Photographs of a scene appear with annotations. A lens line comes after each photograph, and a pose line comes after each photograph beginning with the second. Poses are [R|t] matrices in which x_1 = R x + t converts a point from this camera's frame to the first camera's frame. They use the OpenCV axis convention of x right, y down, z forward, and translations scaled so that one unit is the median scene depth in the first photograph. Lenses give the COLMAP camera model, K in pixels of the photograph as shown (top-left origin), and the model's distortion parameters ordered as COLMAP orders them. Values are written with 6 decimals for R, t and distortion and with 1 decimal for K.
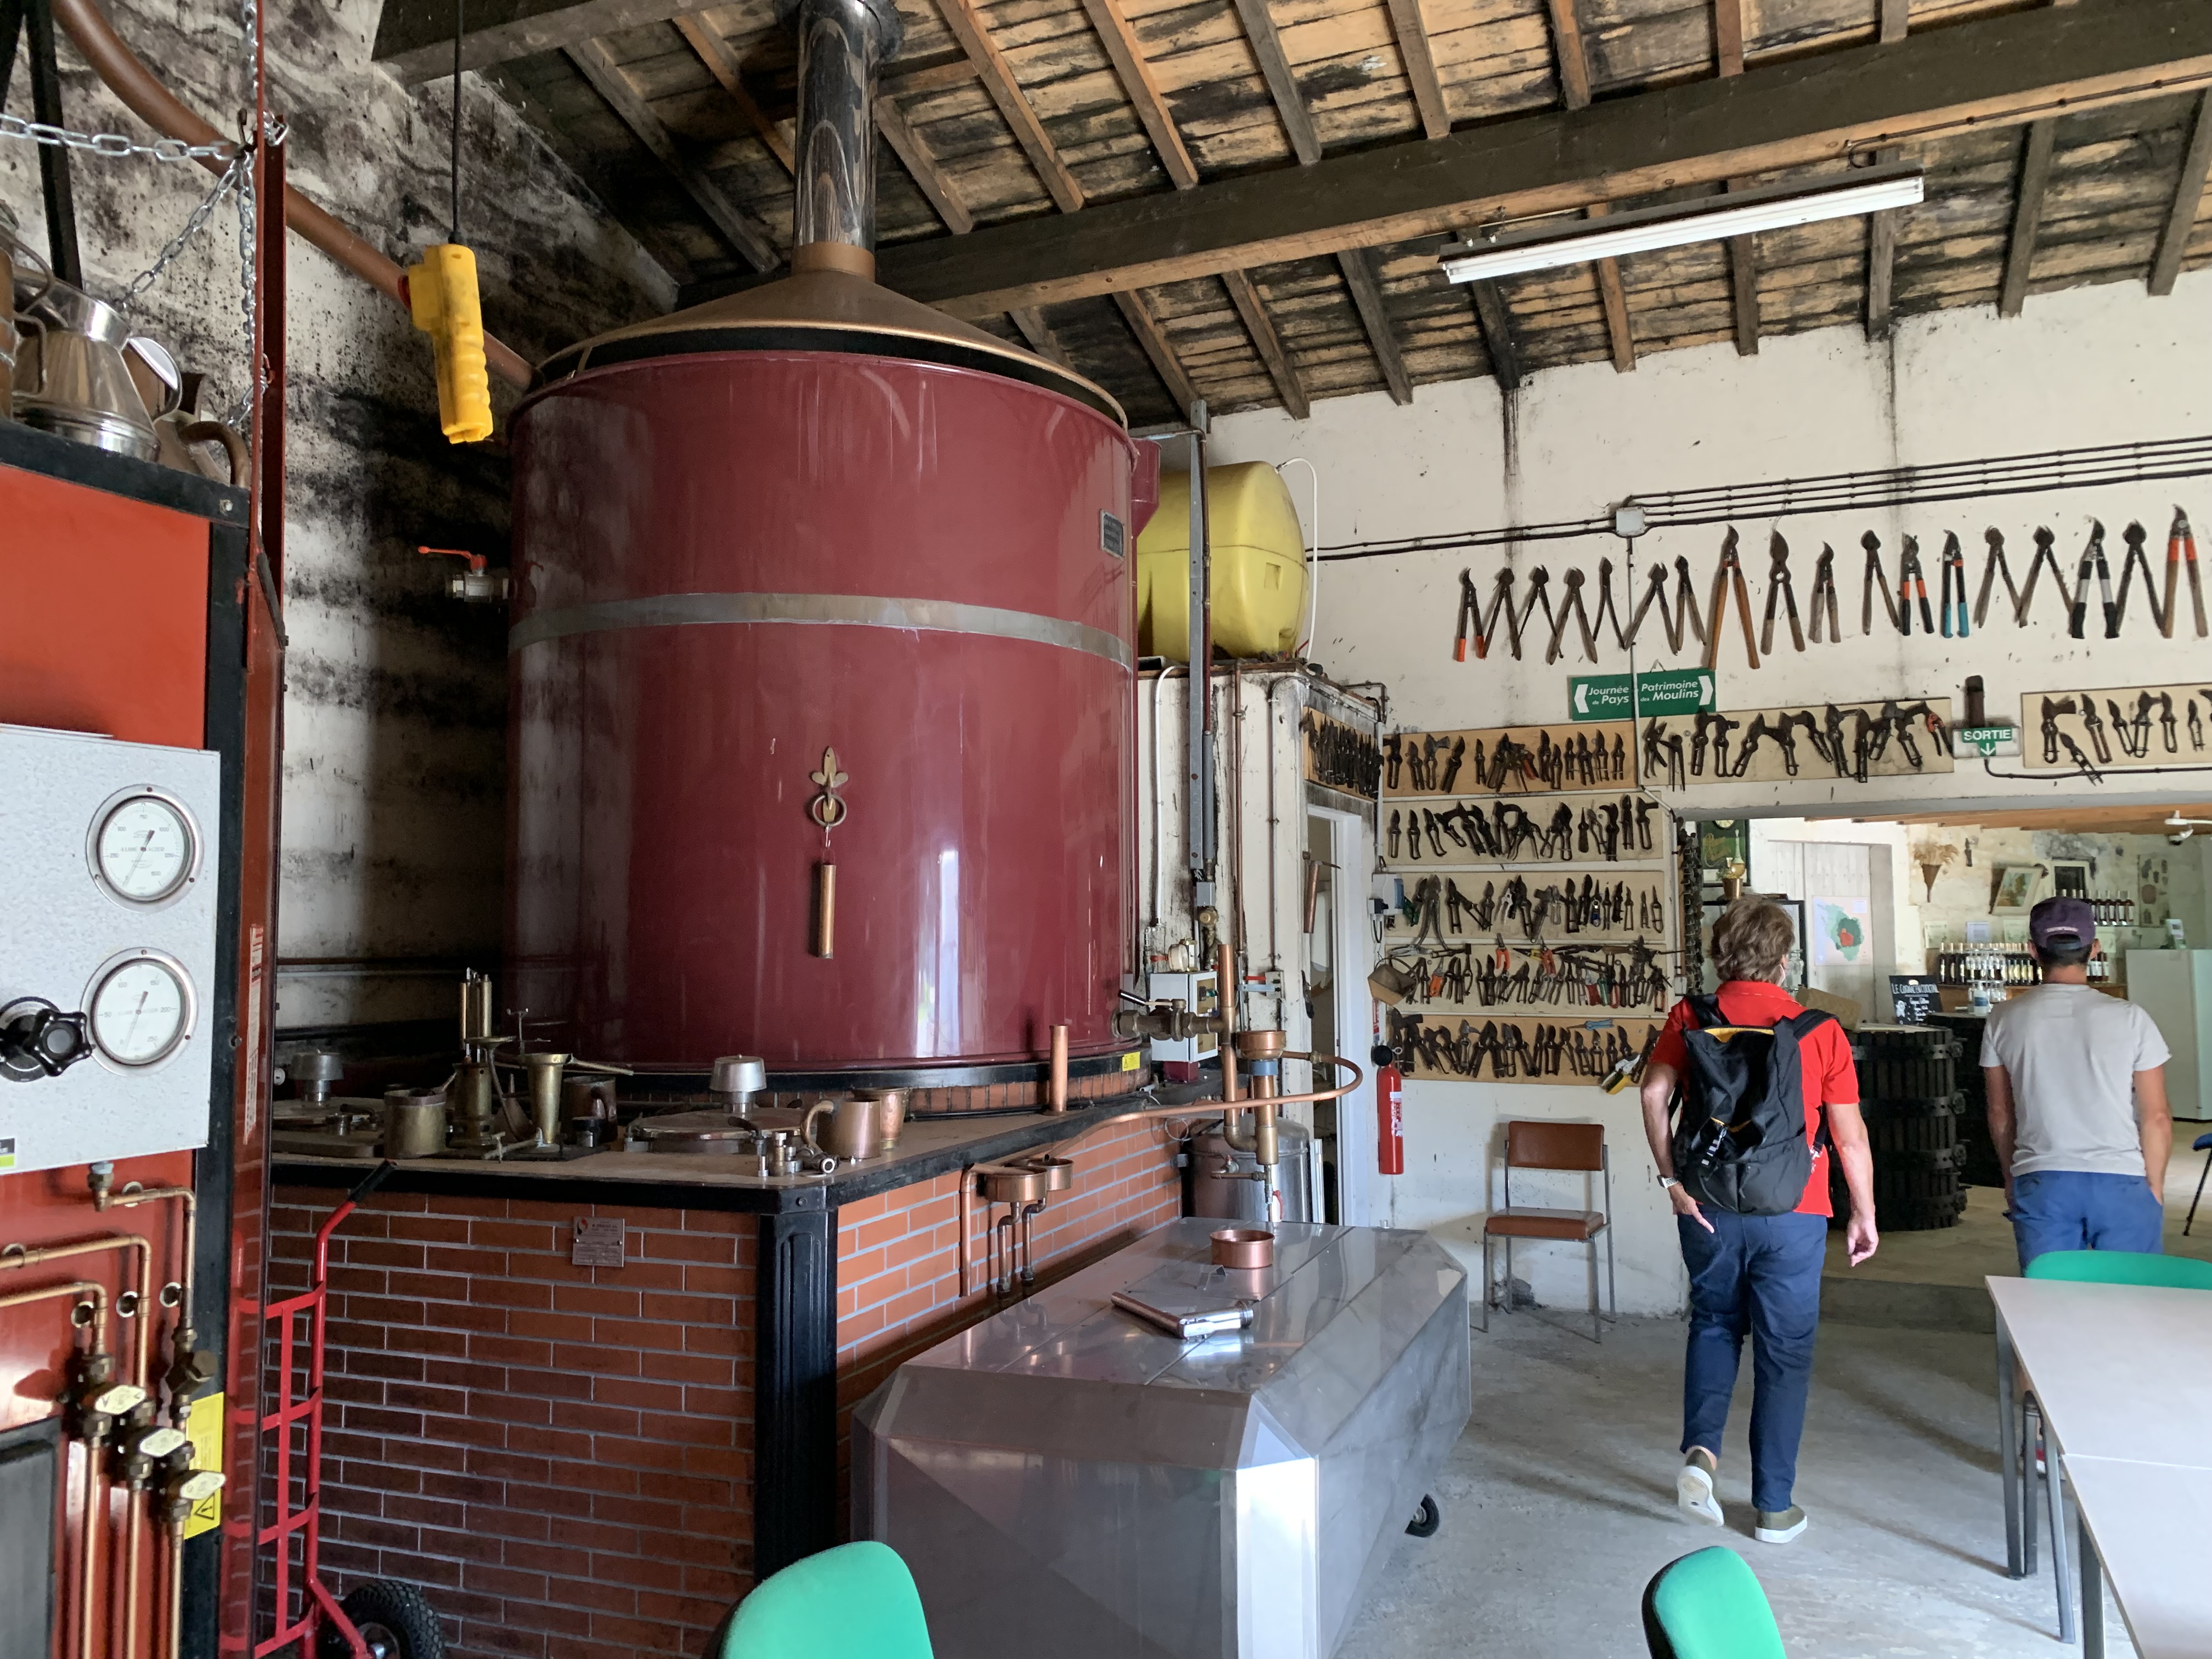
lens RADIAL K [[1684.2, 0, 1106.0], [0, 1684.2, 829.5], [0, 0, 1]] dist [0.008865, -0.000096]
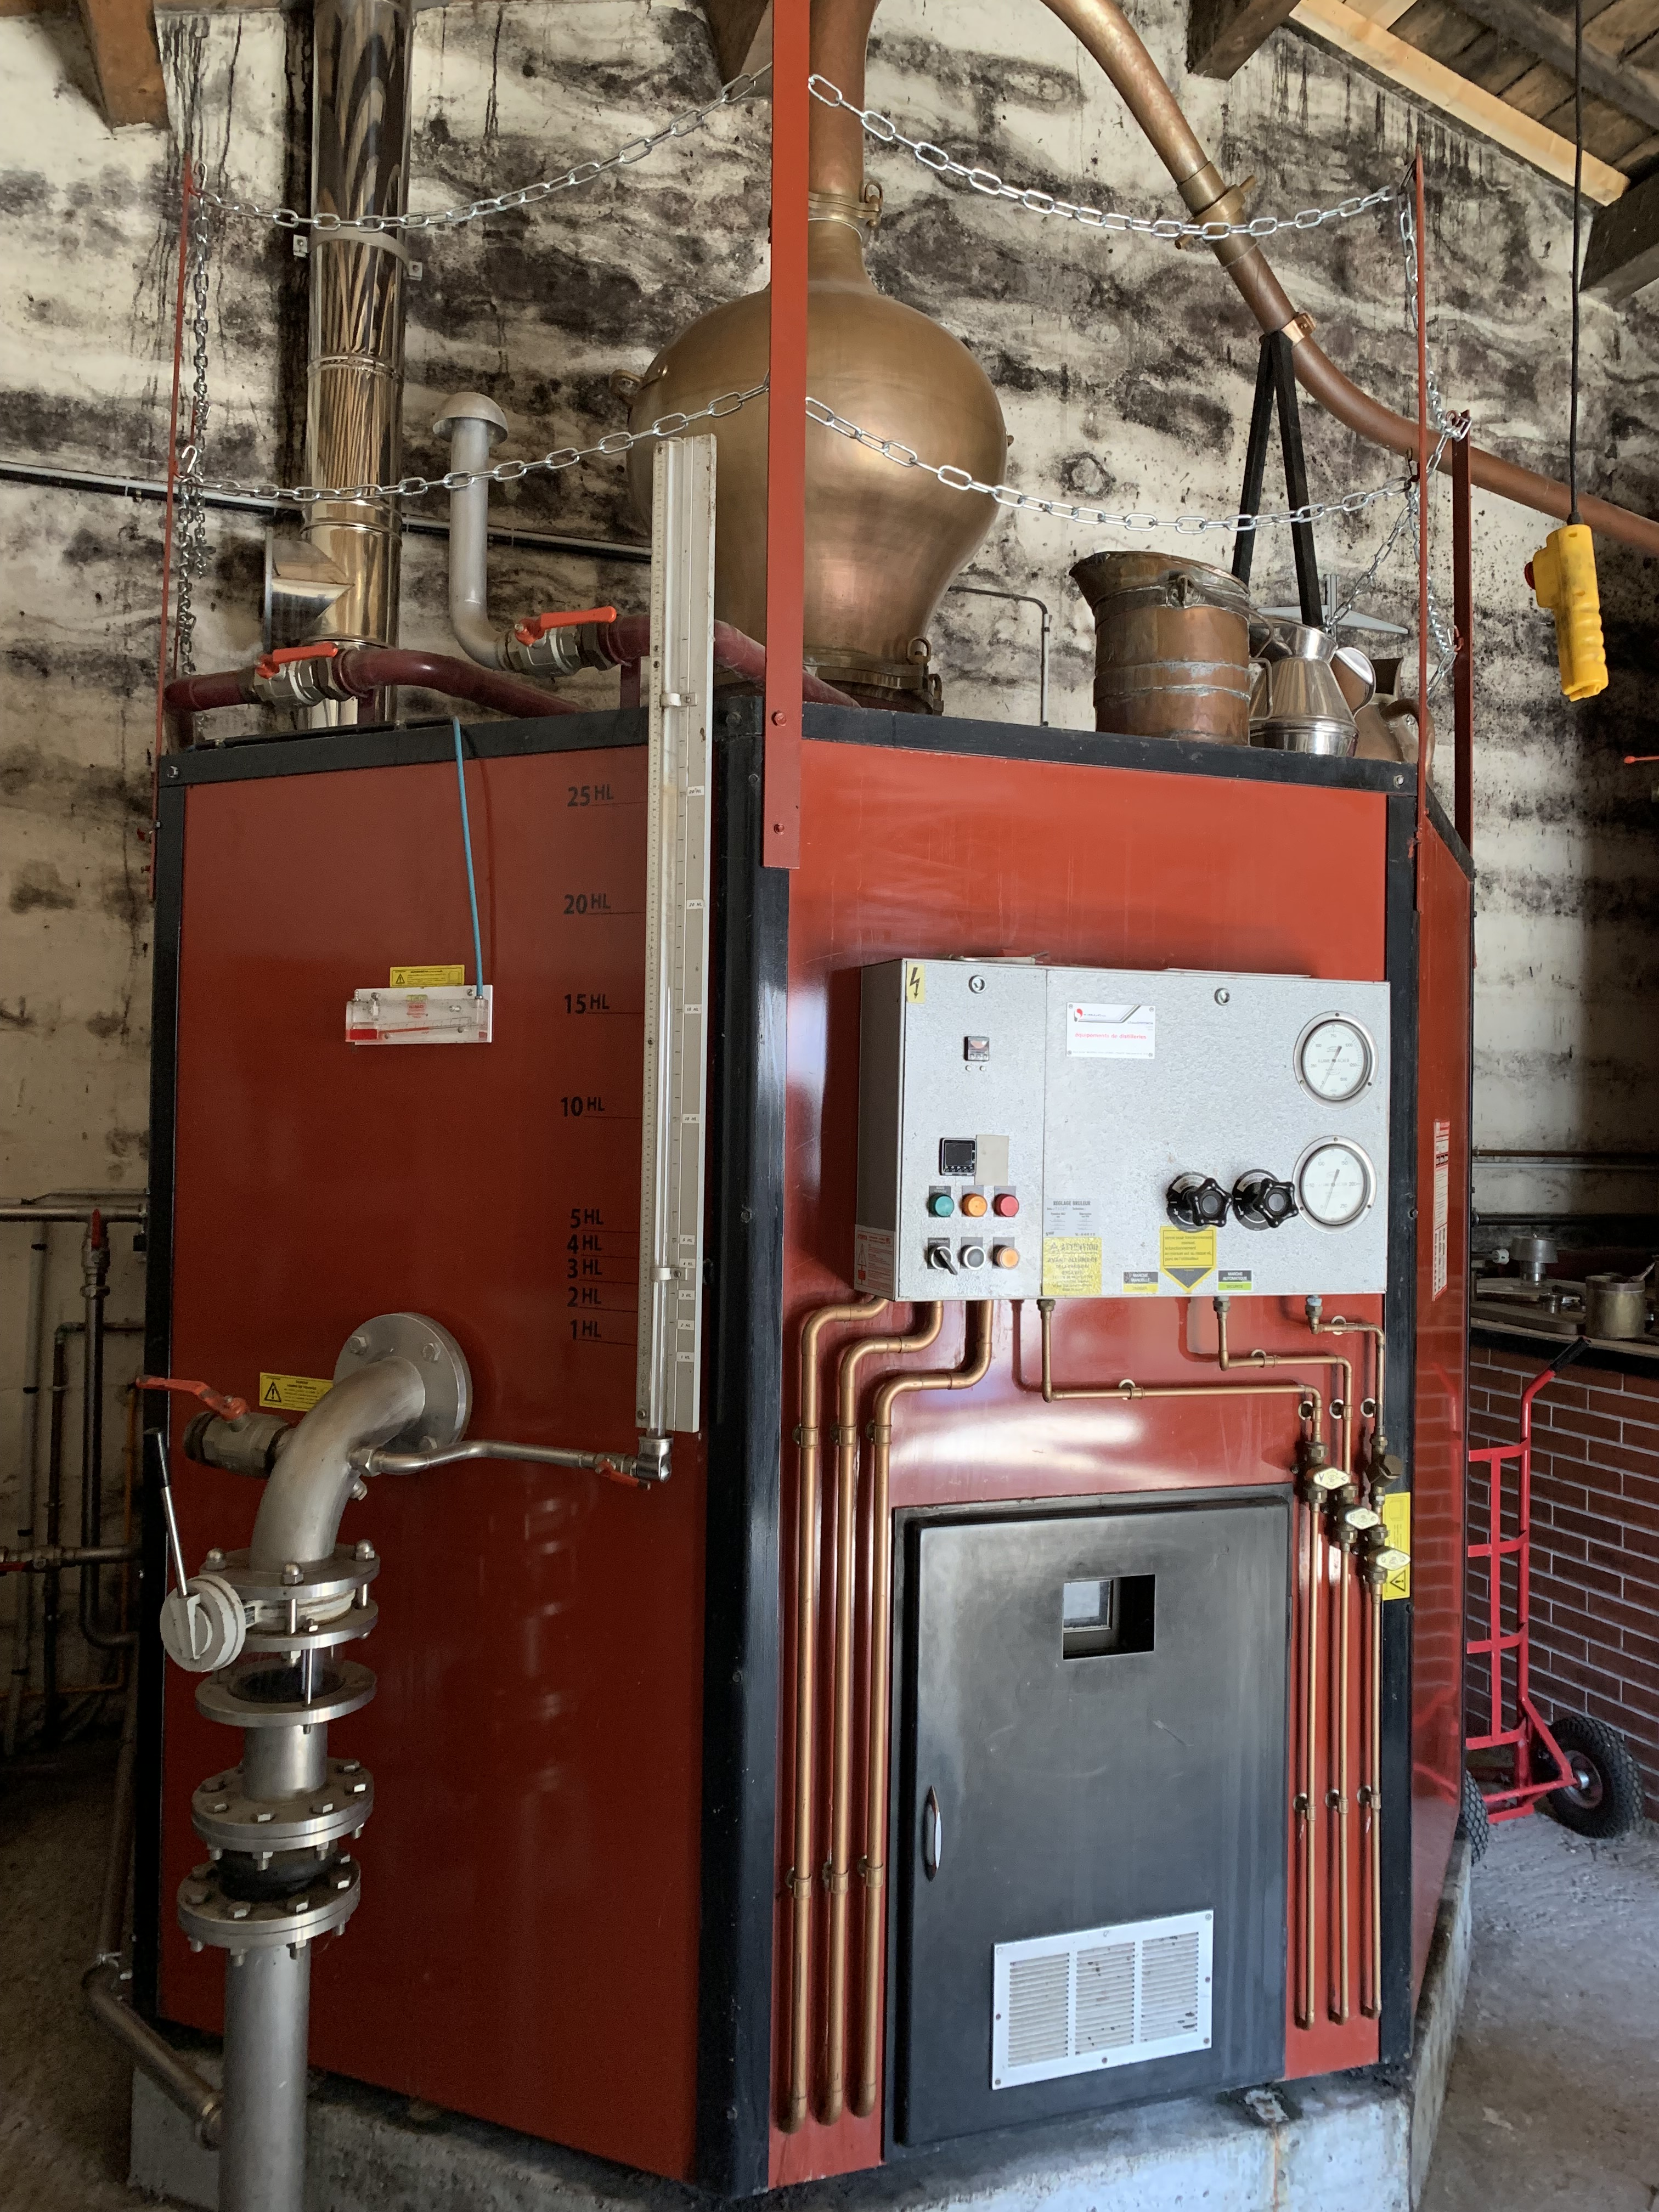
lens RADIAL K [[1684.2, 0, 829.5], [0, 1684.2, 1106.0], [0, 0, 1]] dist [0.008865, -0.000096]
pose [[0.653706, 0.008495, -0.756701, 0.080189], [0.027577, 0.999005, 0.035039, -0.004796], [0.756246, -0.043773, 0.652822, -0.073336]]
